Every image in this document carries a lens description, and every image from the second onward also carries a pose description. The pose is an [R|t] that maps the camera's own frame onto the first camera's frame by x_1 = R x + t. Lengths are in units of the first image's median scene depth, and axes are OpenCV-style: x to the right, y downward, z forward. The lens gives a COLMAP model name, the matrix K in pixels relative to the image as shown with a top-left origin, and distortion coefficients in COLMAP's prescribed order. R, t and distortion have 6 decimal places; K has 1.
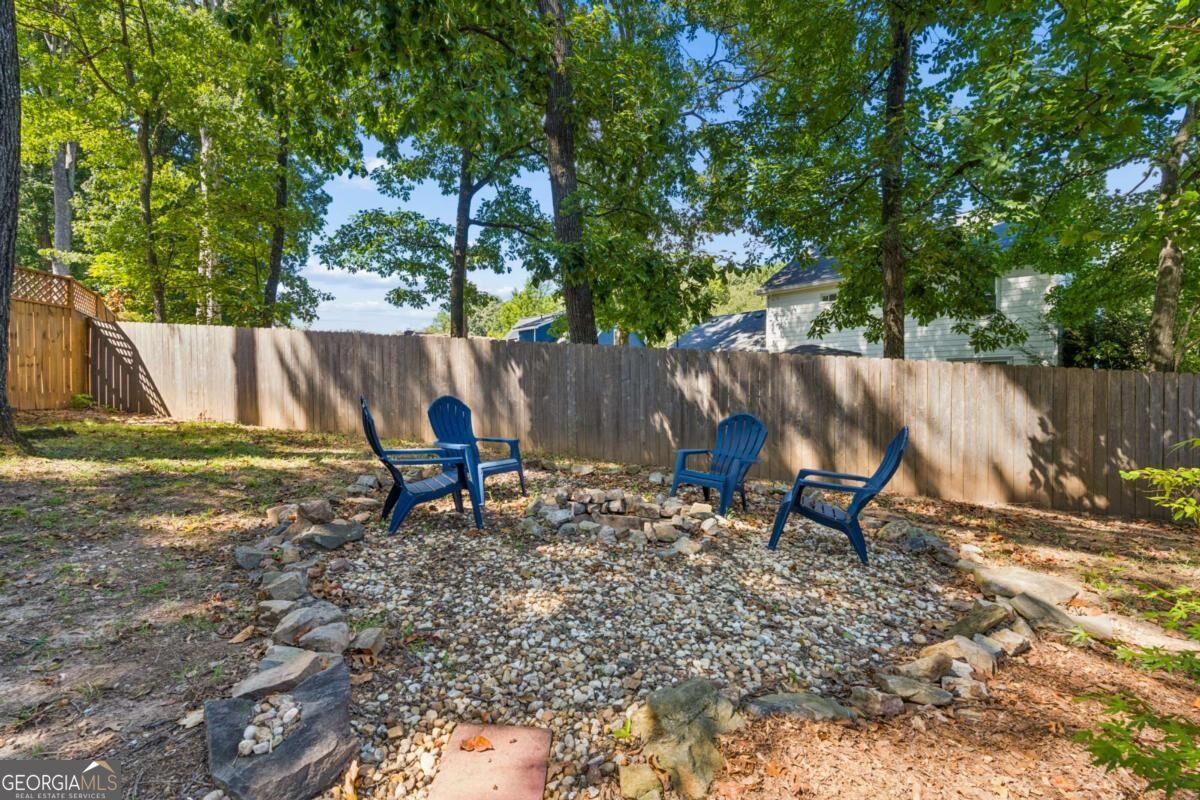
lens RADIAL K [[529.9, 0, 601.4], [0, 529.9, 394.9], [0, 0, 1]] dist [-0.002495, 0.000649]
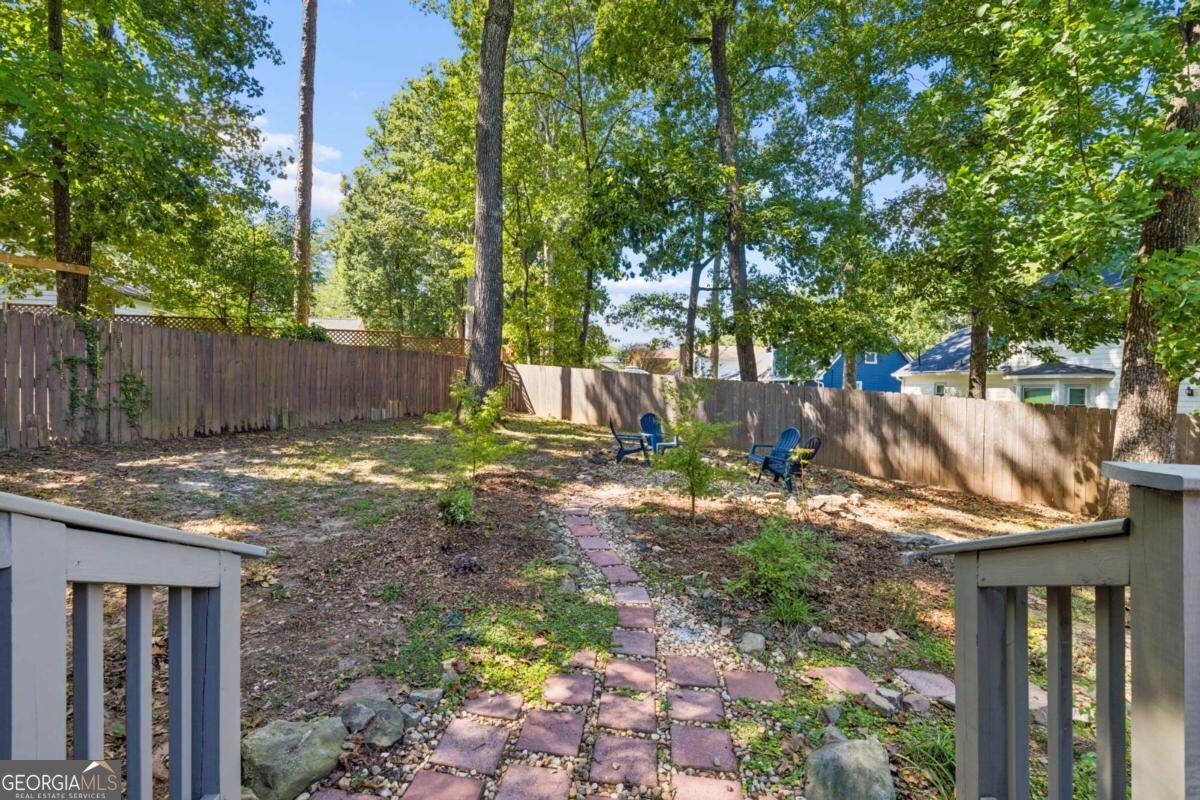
lens RADIAL K [[529.9, 0, 605.8], [0, 529.9, 389.8], [0, 0, 1]] dist [-0.002495, 0.000649]
pose [[0.870852, 0.013731, -0.491353, 0.269739], [-0.022538, 0.999674, -0.012010, -0.025411], [0.491028, 0.021533, 0.870878, -0.430844]]
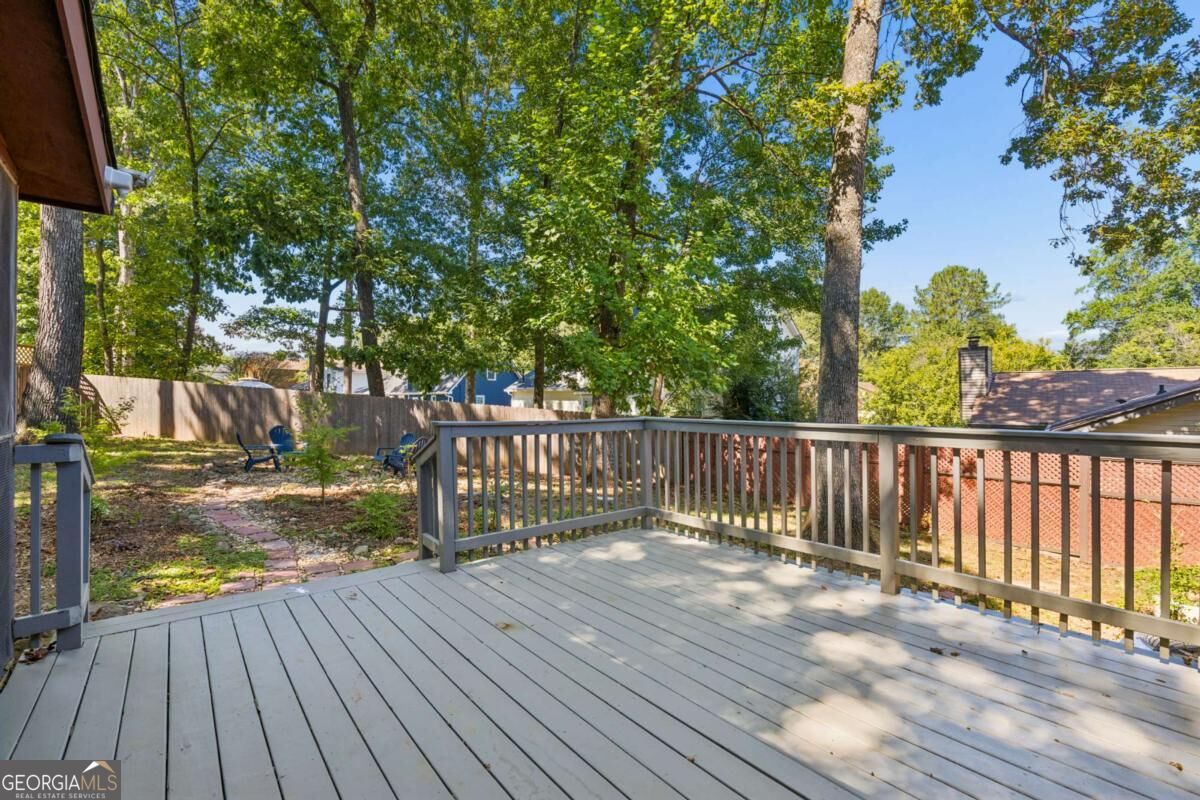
lens RADIAL K [[529.9, 0, 602.2], [0, 529.9, 401.7], [0, 0, 1]] dist [-0.002495, 0.000649]
pose [[0.991376, 0.006410, 0.130894, 0.362409], [-0.003427, 0.999730, -0.023000, -0.021222], [-0.131006, 0.022353, 0.991130, -0.674162]]
